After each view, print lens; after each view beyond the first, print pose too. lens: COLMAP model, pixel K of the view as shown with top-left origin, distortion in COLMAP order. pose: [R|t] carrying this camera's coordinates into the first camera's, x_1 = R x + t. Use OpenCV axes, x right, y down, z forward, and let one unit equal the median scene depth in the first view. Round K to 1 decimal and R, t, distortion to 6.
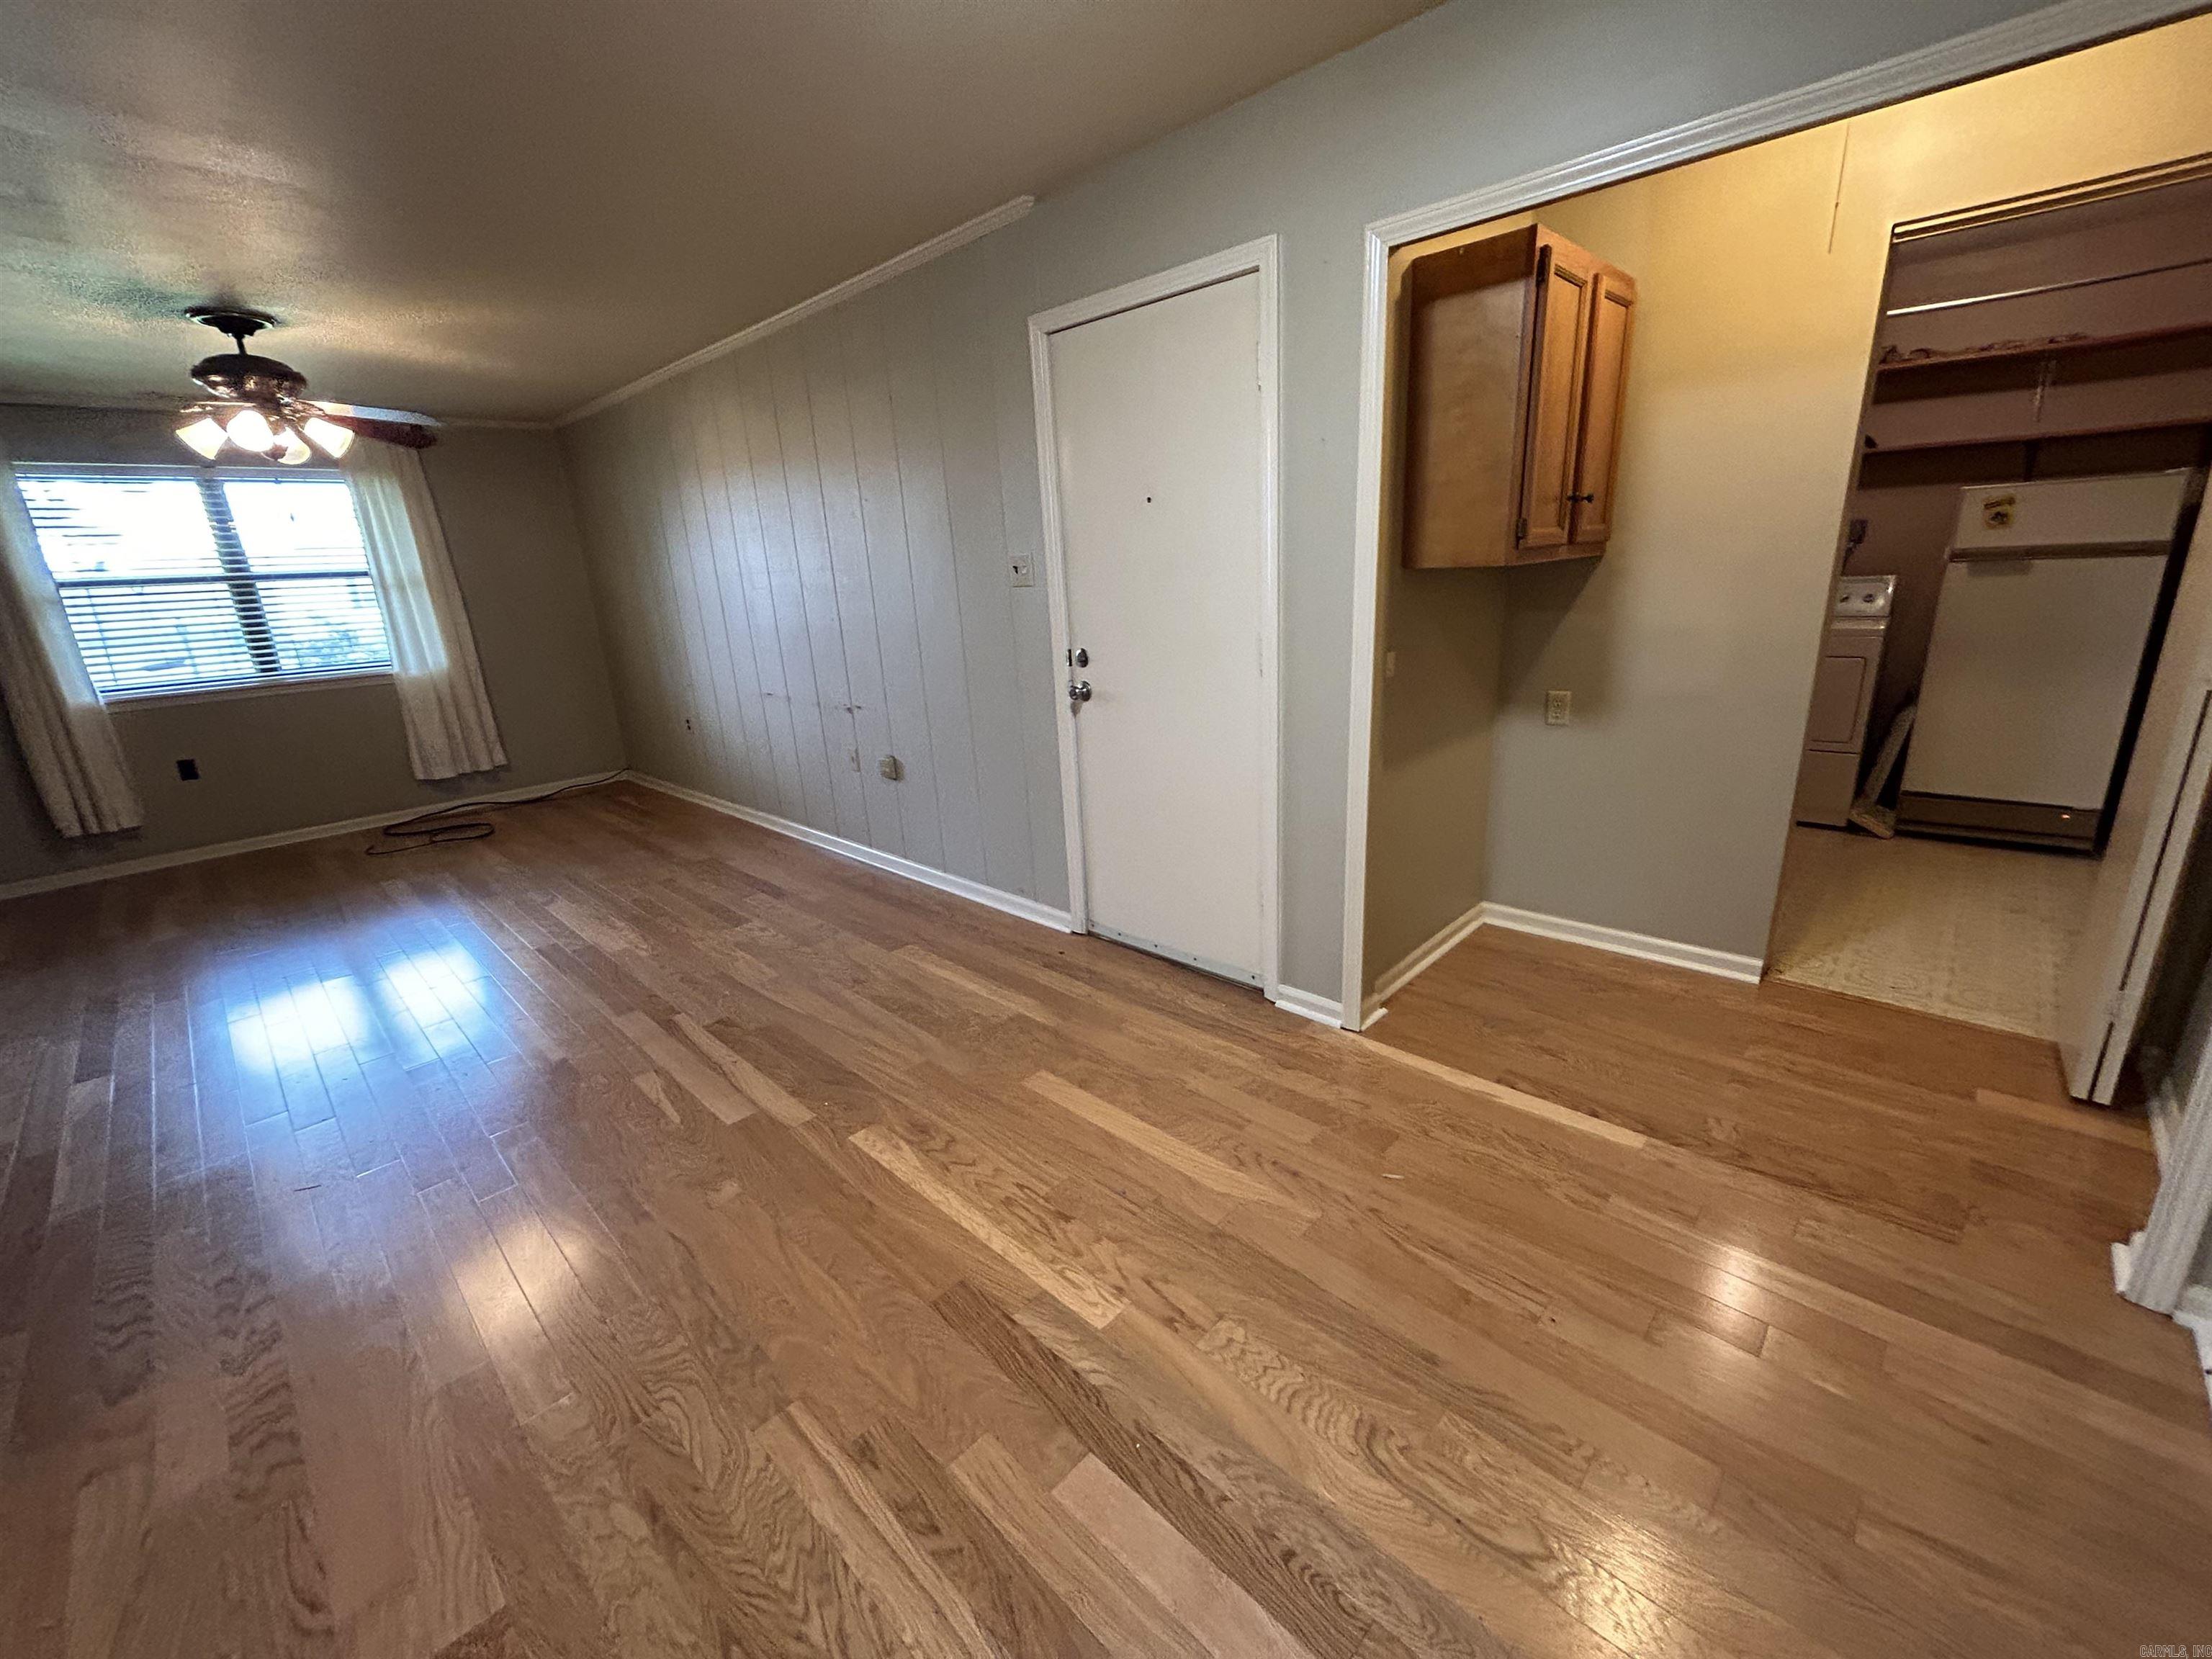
lens RADIAL K [[899.2, 0, 1101.1], [0, 899.2, 823.9], [0, 0, 1]] dist [0.004829, -0.000100]
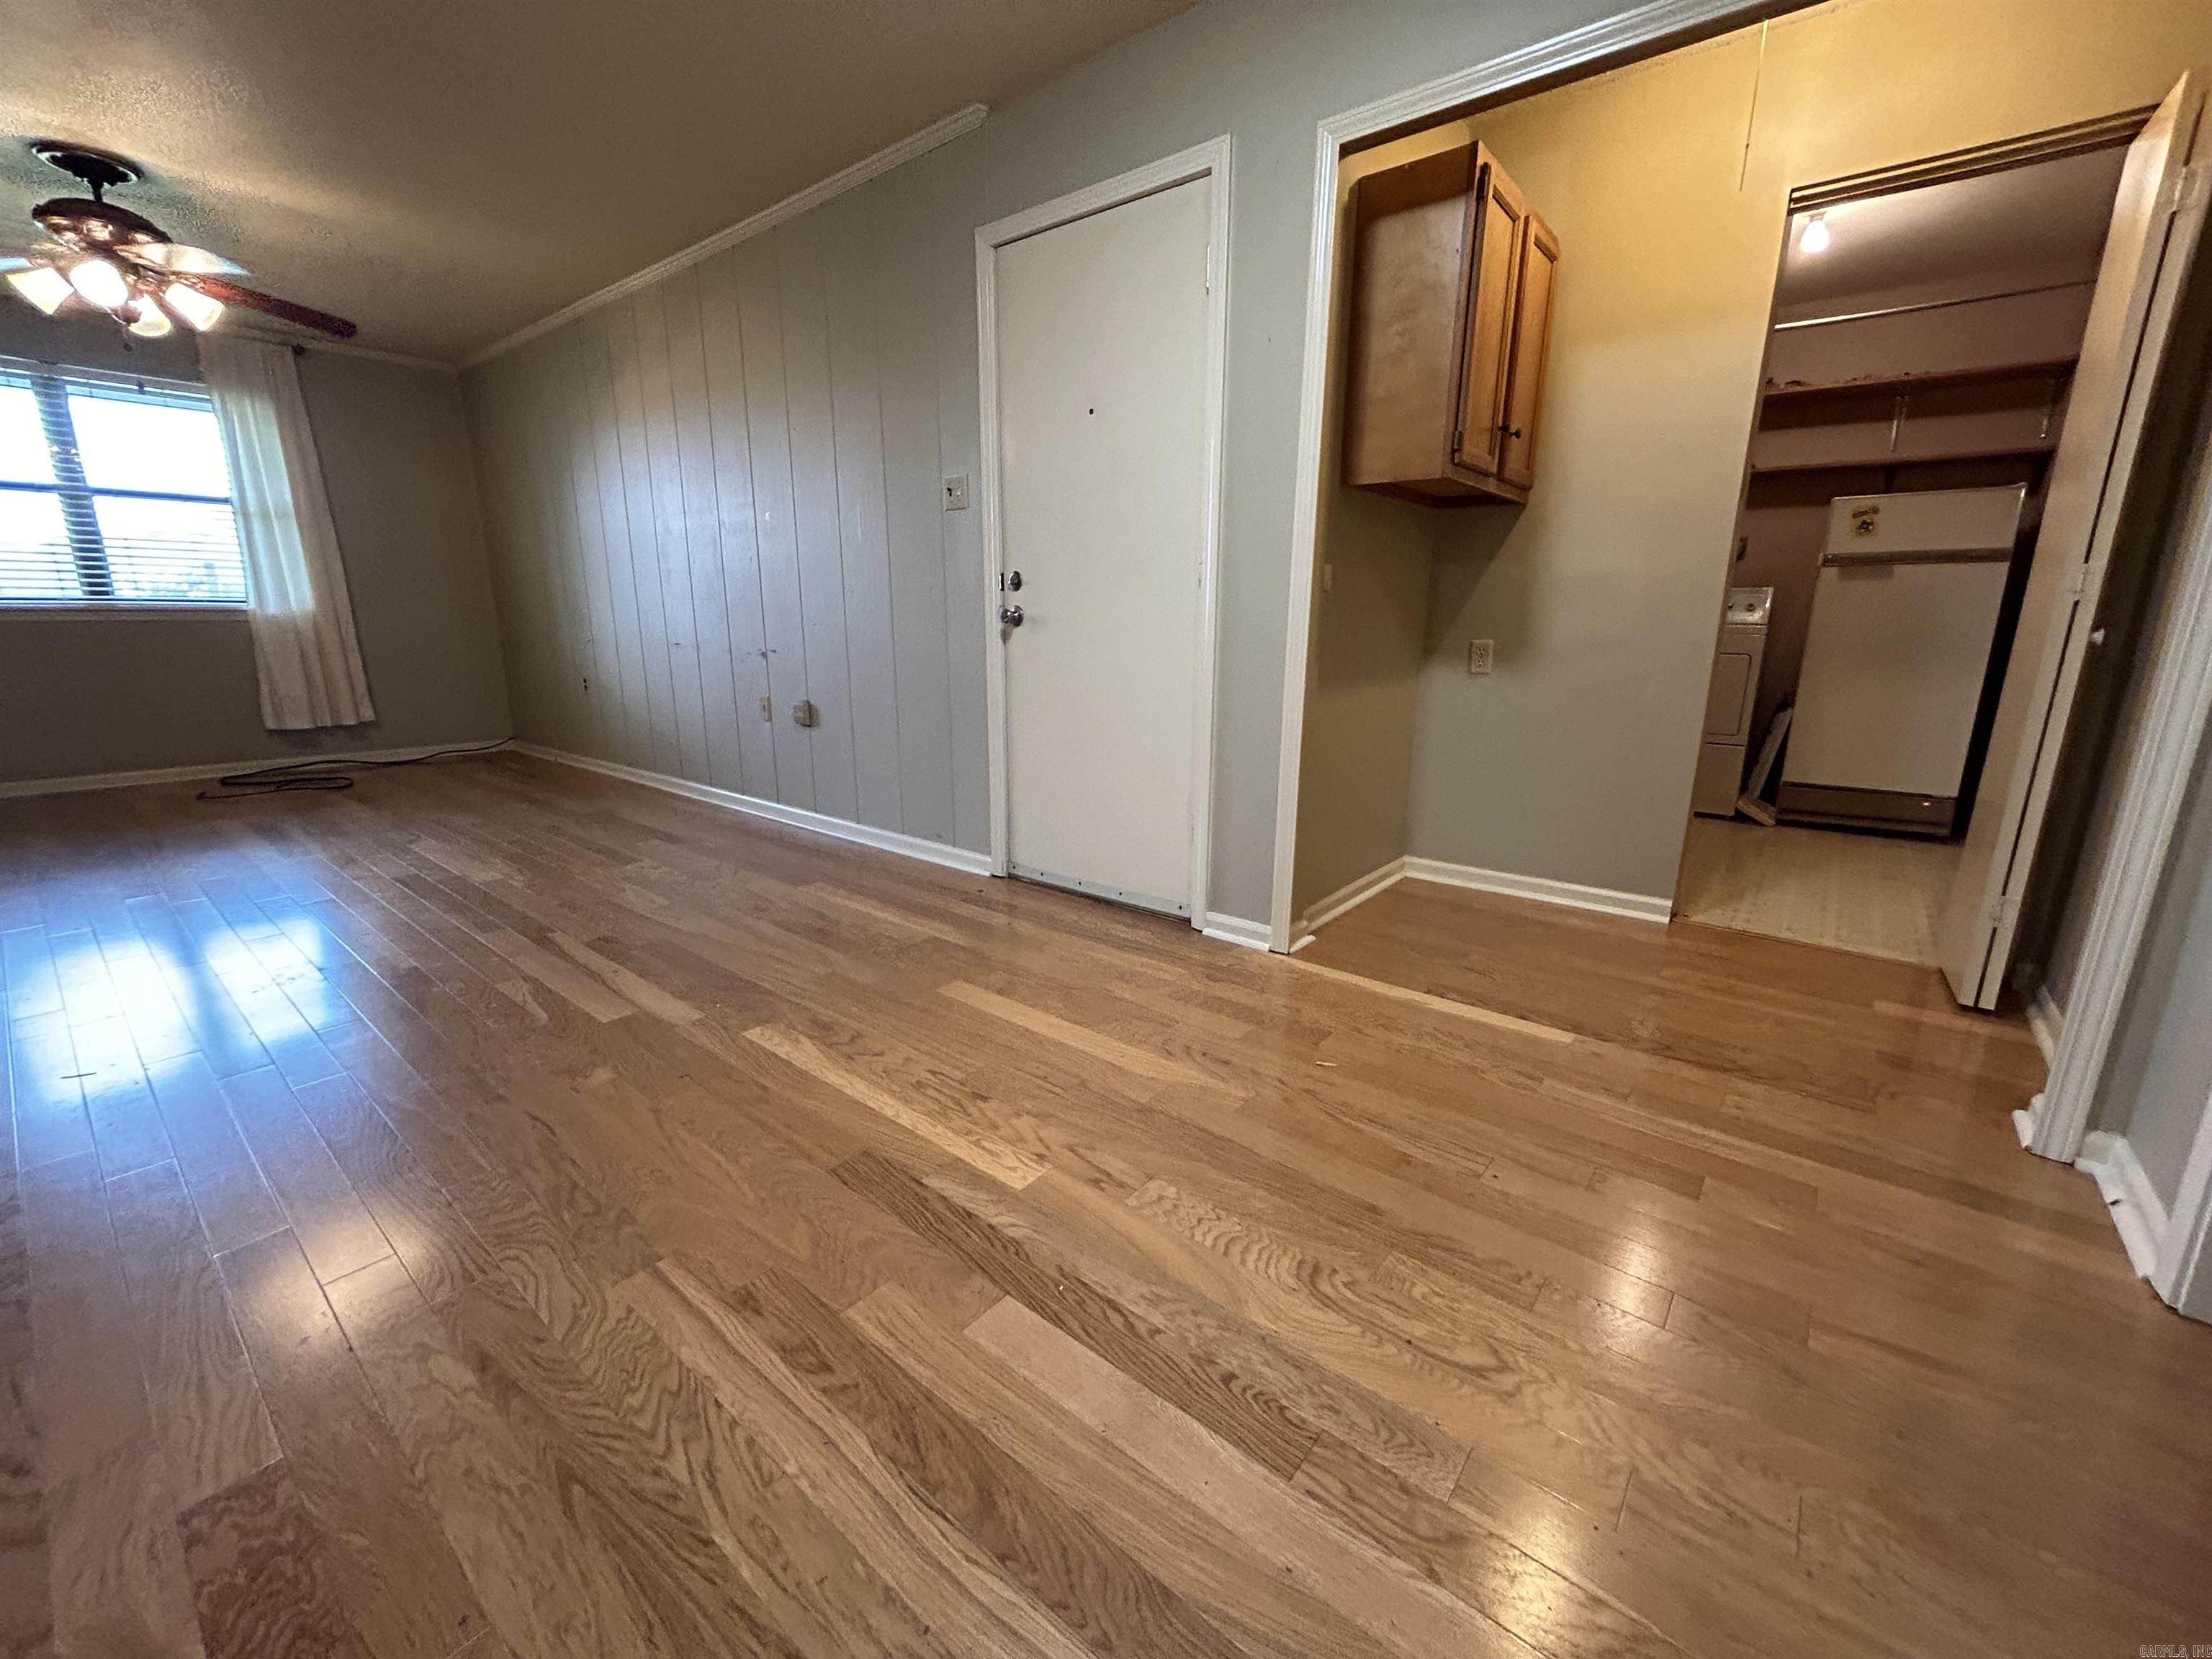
lens RADIAL K [[899.2, 0, 1101.1], [0, 899.2, 823.9], [0, 0, 1]] dist [0.004829, -0.000100]
pose [[0.994641, 0.039524, 0.095541, -0.016082], [-0.033946, 0.997662, -0.059322, 0.190999], [-0.097662, 0.055761, 0.993656, 0.053106]]
